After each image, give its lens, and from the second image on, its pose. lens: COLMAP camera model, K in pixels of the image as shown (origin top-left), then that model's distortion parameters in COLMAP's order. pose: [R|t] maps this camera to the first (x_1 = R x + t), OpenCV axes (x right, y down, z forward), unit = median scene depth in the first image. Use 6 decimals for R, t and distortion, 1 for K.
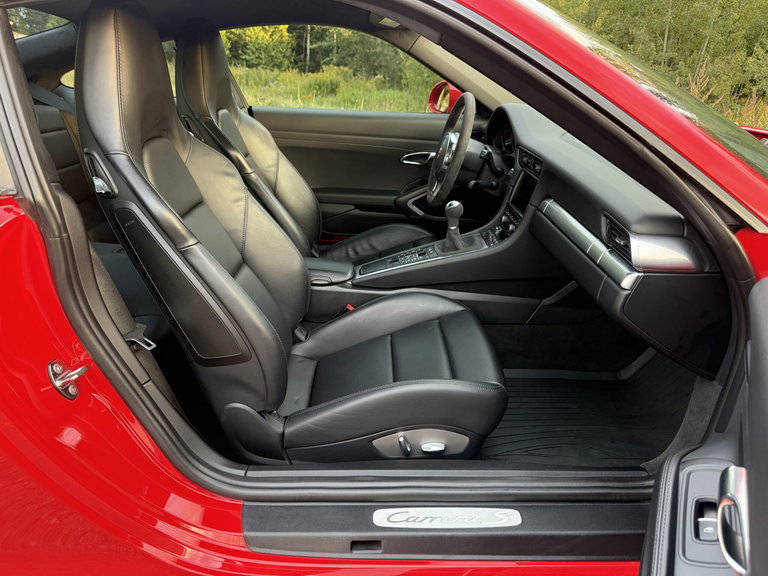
lens RADIAL K [[563.8, 0, 370.8], [0, 563.8, 283.3], [0, 0, 1]] dist [0.029756, -0.046450]
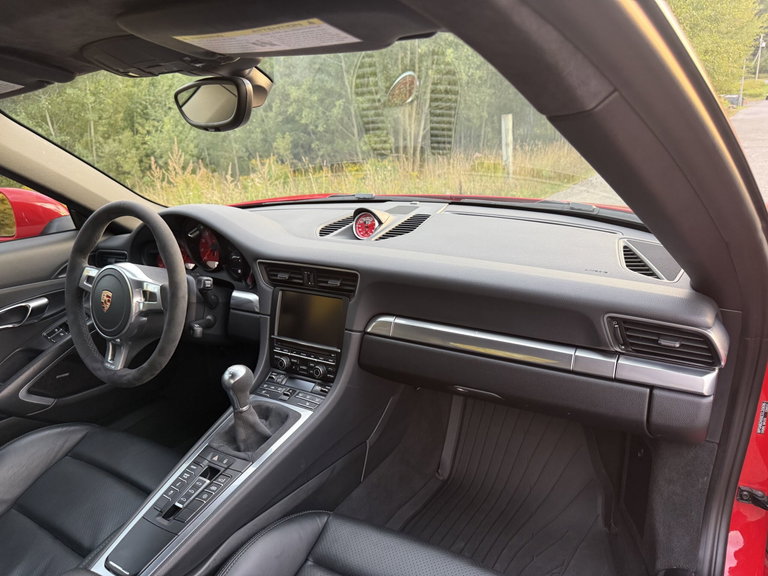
lens RADIAL K [[563.8, 0, 384.9], [0, 563.8, 289.1], [0, 0, 1]] dist [0.029756, -0.046450]
pose [[0.537806, -0.273623, 0.797430, -0.233220], [0.370371, 0.926385, 0.068084, -0.203696], [-0.757357, 0.258729, 0.599558, 0.473740]]
